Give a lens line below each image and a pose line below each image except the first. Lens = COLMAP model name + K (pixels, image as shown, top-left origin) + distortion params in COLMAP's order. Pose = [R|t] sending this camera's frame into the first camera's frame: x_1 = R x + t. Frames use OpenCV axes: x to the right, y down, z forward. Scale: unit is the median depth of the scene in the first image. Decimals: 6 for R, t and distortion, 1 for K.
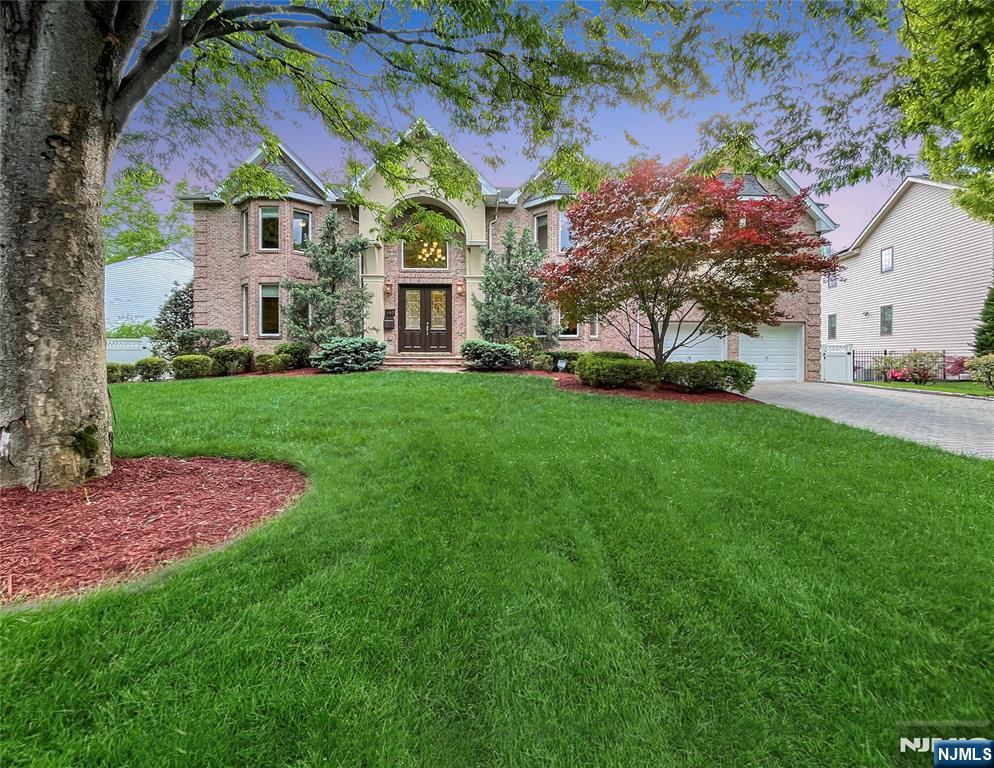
lens RADIAL K [[485.2, 0, 534.9], [0, 485.2, 354.4], [0, 0, 1]] dist [0.000025, -0.021212]
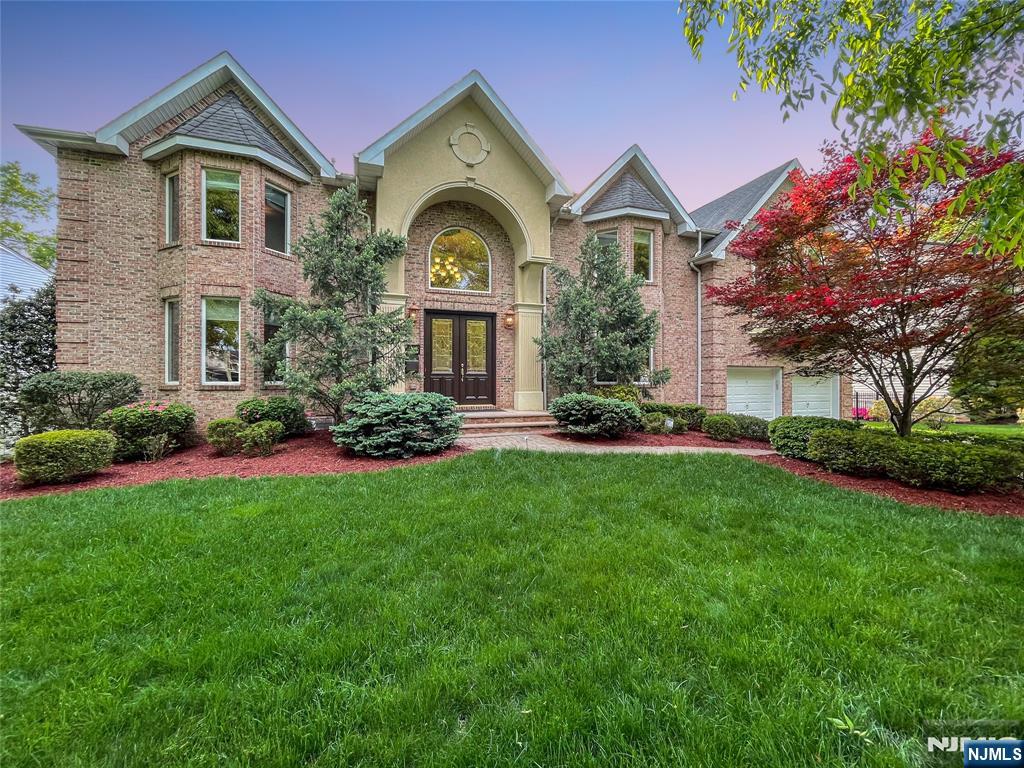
lens RADIAL K [[405.3, 0, 508.8], [0, 405.3, 372.9], [0, 0, 1]] dist [0.002209, 0.000193]
pose [[0.963154, 0.004880, 0.268908, -0.330448], [-0.001801, 0.999930, -0.011695, -0.046691], [-0.268946, 0.010779, 0.963095, 0.408140]]
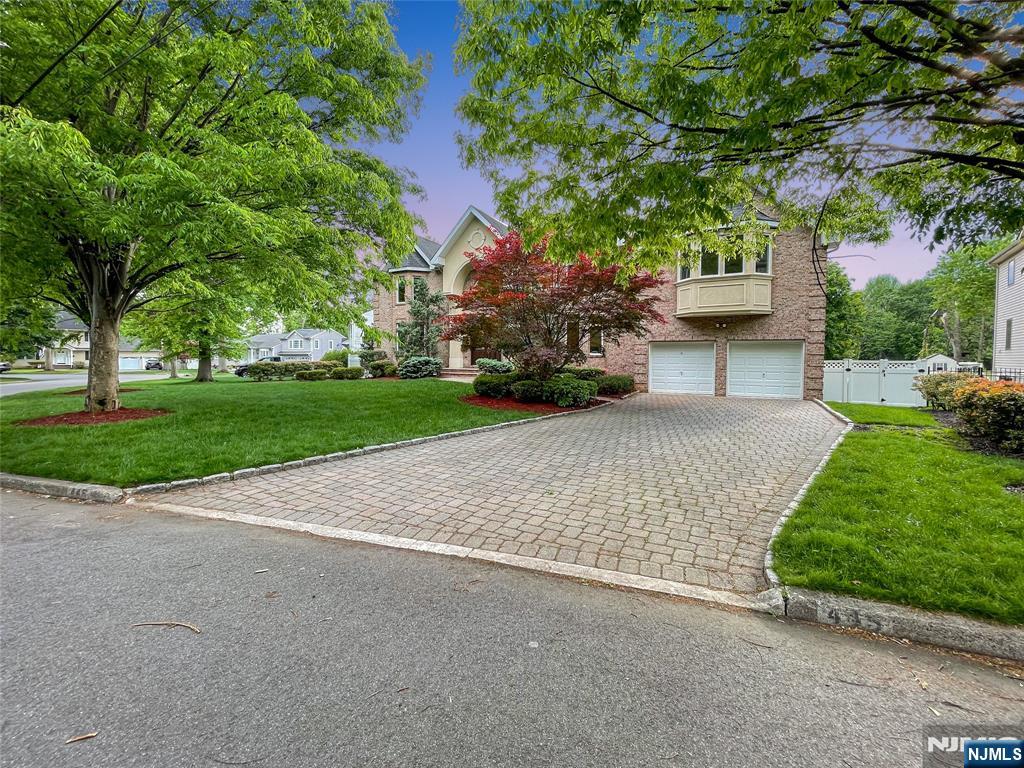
lens RADIAL K [[405.3, 0, 508.8], [0, 405.3, 372.9], [0, 0, 1]] dist [0.002209, 0.000193]
pose [[0.858460, 0.023883, -0.512325, 0.481377], [-0.005970, 0.999313, 0.036582, -0.026484], [0.512846, -0.028345, 0.858012, -0.019642]]
